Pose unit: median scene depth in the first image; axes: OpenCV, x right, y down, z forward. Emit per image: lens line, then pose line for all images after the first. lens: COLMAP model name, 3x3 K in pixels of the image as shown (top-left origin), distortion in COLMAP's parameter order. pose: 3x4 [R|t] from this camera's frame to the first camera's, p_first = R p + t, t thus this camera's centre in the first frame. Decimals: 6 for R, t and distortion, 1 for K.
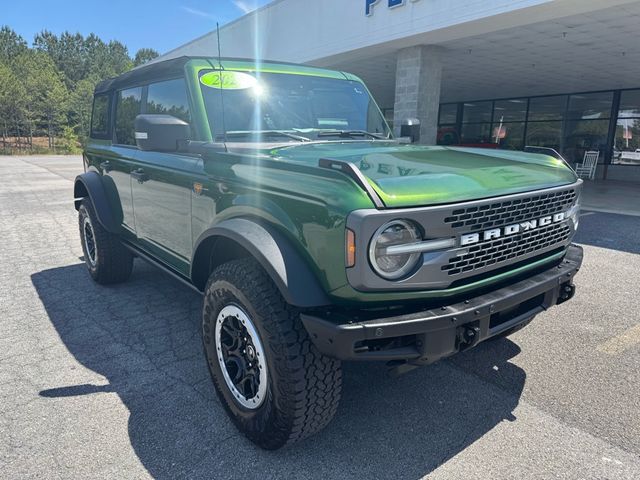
lens RADIAL K [[463.1, 0, 313.4], [0, 463.1, 238.8], [0, 0, 1]] dist [0.023788, -0.022776]
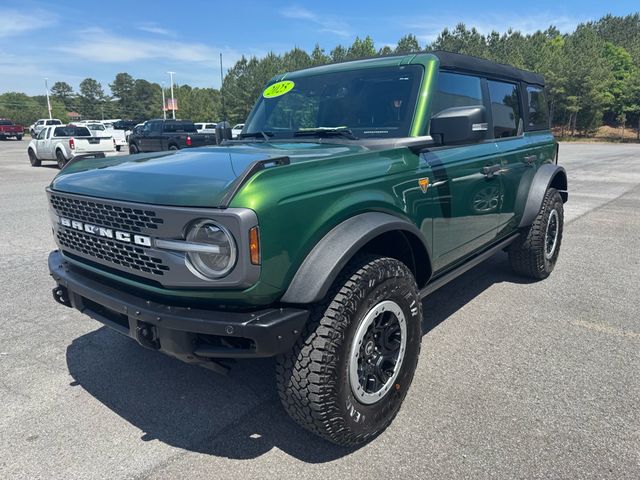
lens RADIAL K [[463.1, 0, 322.3], [0, 463.1, 242.0], [0, 0, 1]] dist [0.023788, -0.022776]
pose [[0.215418, 0.228237, -0.949475, 1.604838], [-0.200246, 0.961965, 0.185807, -0.304138], [0.955770, 0.150102, 0.252928, 1.272078]]
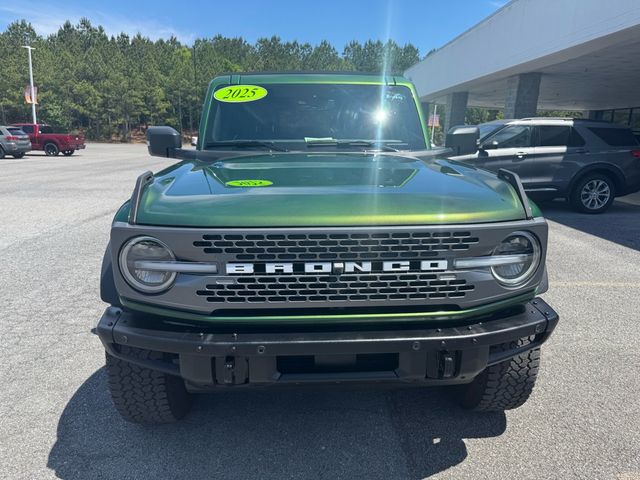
lens RADIAL K [[463.1, 0, 316.4], [0, 463.1, 237.6], [0, 0, 1]] dist [0.023788, -0.022776]
pose [[0.825353, 0.135438, -0.548132, 0.902786], [-0.133745, 0.990072, 0.043249, -0.113444], [0.548547, 0.037614, 0.835273, 0.293452]]
